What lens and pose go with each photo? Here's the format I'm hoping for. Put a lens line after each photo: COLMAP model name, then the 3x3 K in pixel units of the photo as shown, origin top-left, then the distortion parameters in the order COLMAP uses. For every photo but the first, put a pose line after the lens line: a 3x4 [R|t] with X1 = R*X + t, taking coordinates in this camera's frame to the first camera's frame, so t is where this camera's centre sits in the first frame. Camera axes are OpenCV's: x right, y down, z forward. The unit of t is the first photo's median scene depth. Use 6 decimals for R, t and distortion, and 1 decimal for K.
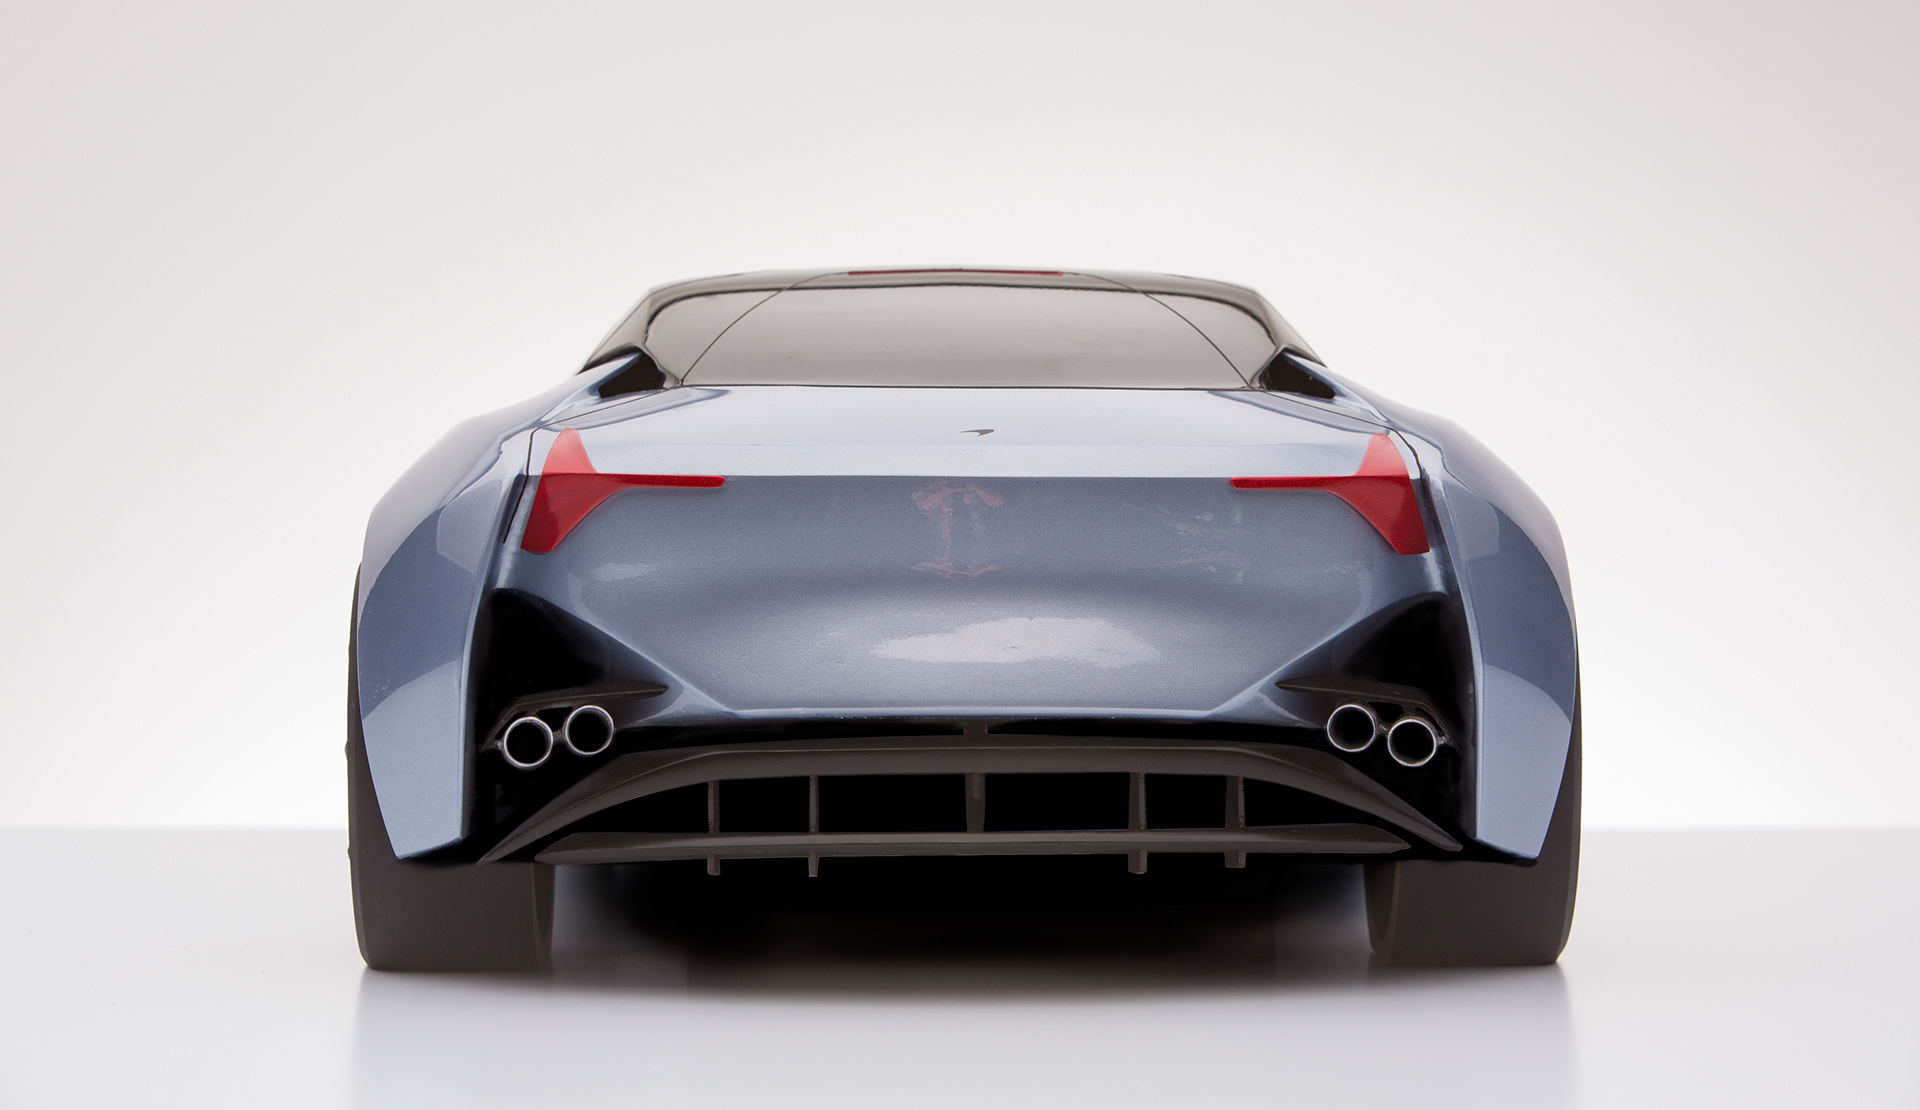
lens RADIAL K [[5125.0, 0, 960.9], [0, 5125.0, 554.3], [0, 0, 1]] dist [-0.091064, 0.000000]
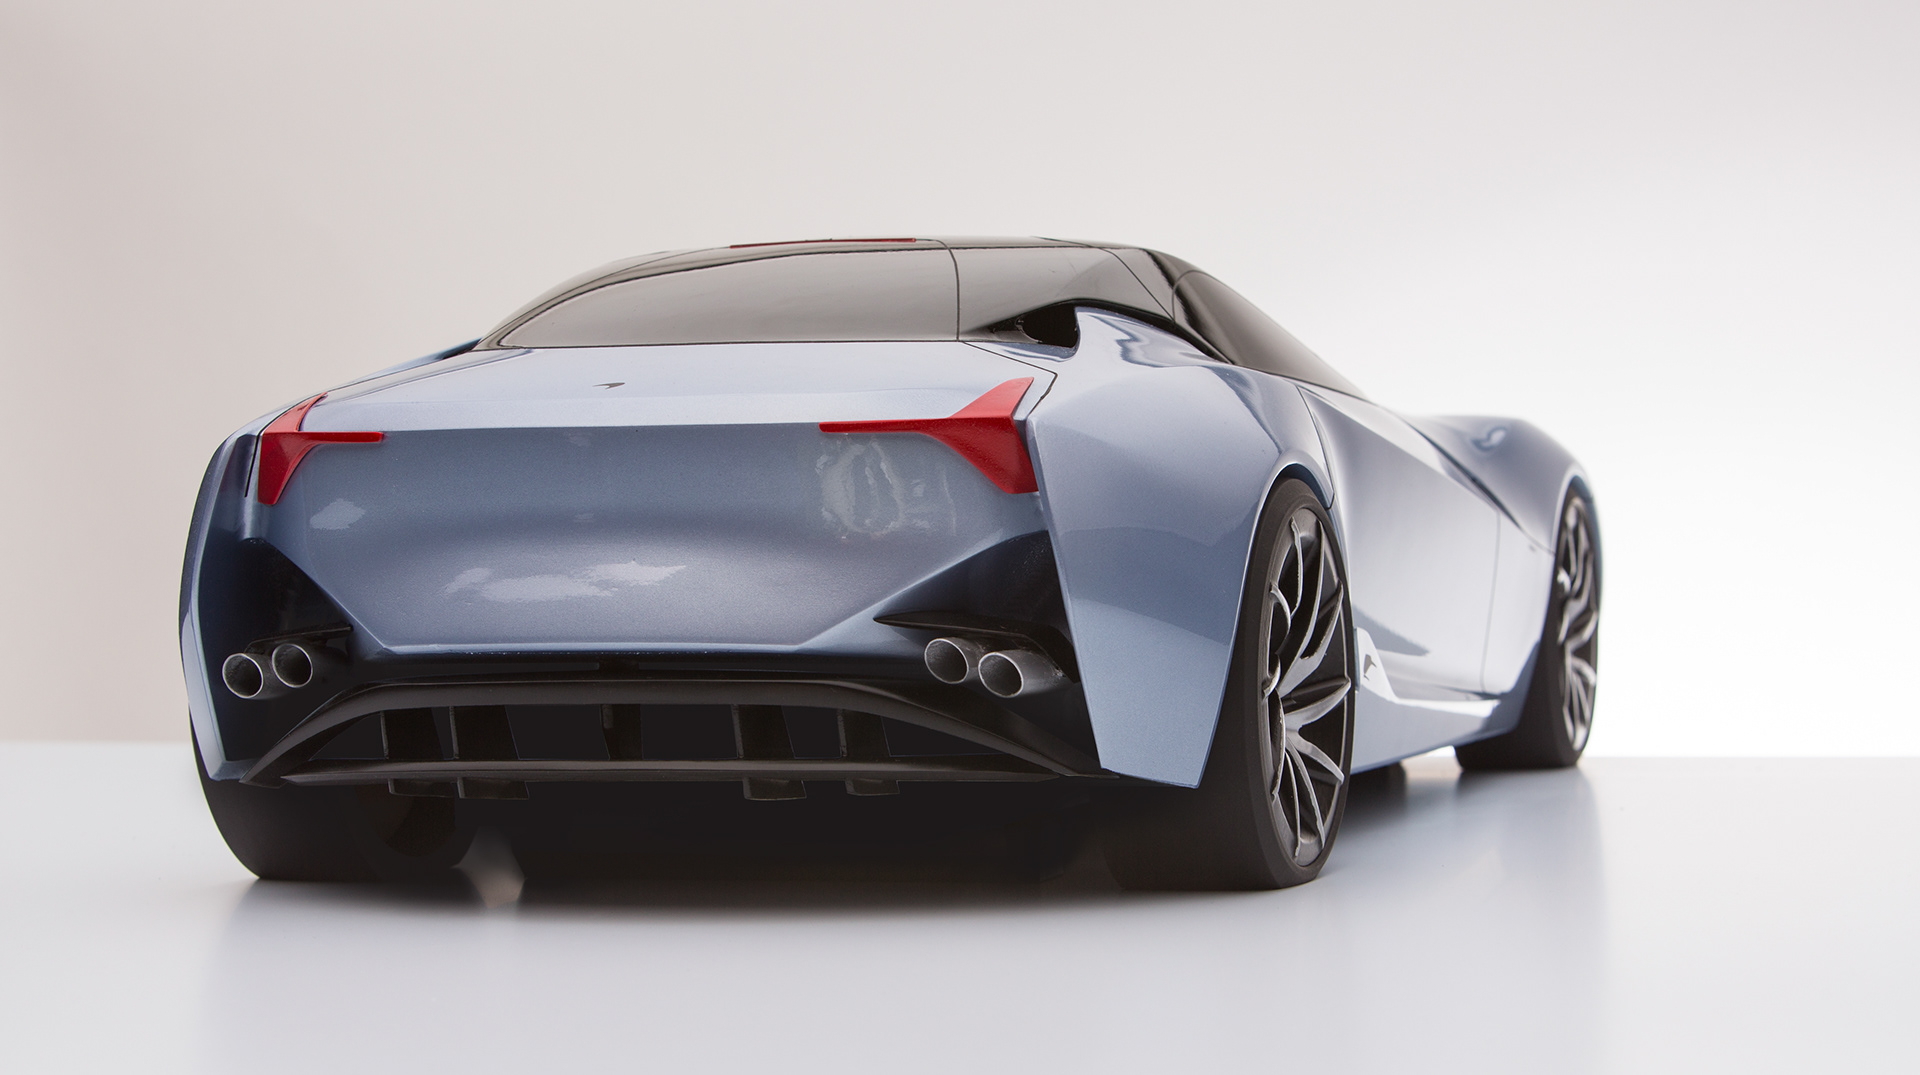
lens RADIAL K [[4039.8, 0, 961.9], [0, 4039.8, 530.6], [0, 0, 1]] dist [0.185686, 0.000000]
pose [[0.943722, -0.014370, -0.330426, 0.350962], [0.014696, 0.999891, -0.001511, 0.008759], [0.330412, -0.003430, 0.943831, 0.228455]]
